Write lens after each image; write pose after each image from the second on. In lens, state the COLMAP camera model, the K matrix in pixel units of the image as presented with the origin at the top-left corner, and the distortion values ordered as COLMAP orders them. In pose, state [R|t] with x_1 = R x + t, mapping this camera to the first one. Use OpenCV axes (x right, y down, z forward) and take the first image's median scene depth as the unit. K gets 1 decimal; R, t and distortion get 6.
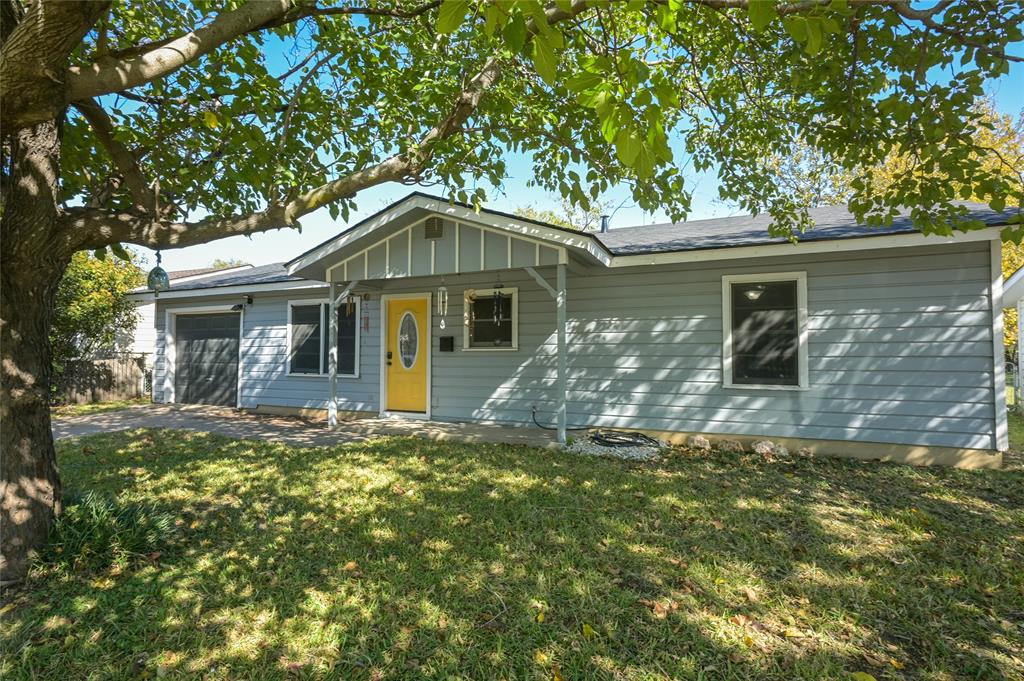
lens RADIAL K [[493.1, 0, 510.4], [0, 493.1, 339.8], [0, 0, 1]] dist [-0.004892, 0.000494]
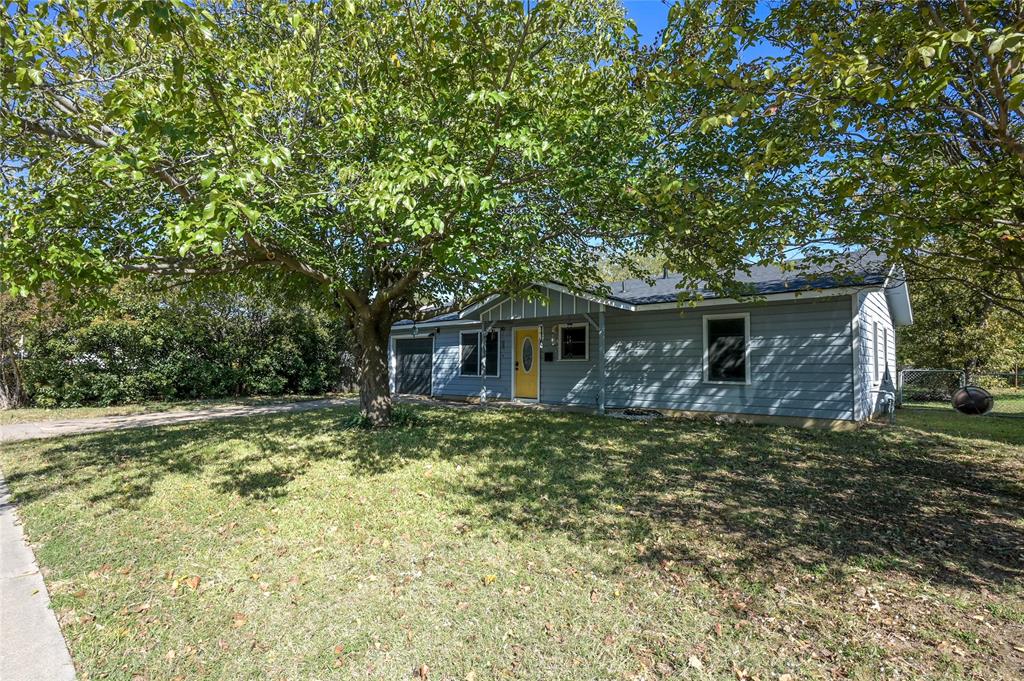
lens RADIAL K [[493.1, 0, 518.9], [0, 493.1, 345.4], [0, 0, 1]] dist [-0.004892, 0.000494]
pose [[0.955371, -0.001477, -0.295404, 0.277173], [-0.007373, 0.999557, -0.028843, 0.018855], [0.295316, 0.029733, 0.954937, -0.632532]]
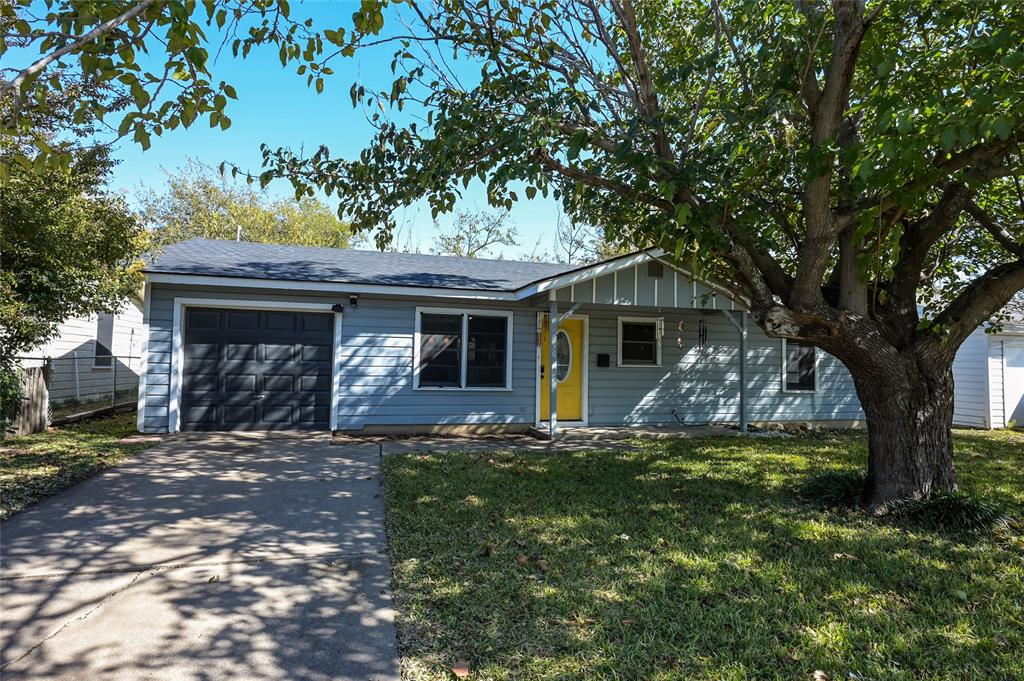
lens RADIAL K [[493.1, 0, 511.2], [0, 493.1, 339.8], [0, 0, 1]] dist [-0.004892, 0.000494]
pose [[0.789972, 0.043867, 0.611571, -1.067251], [-0.034616, 0.999037, -0.026946, -0.001560], [-0.612165, 0.000116, 0.790730, 0.215501]]
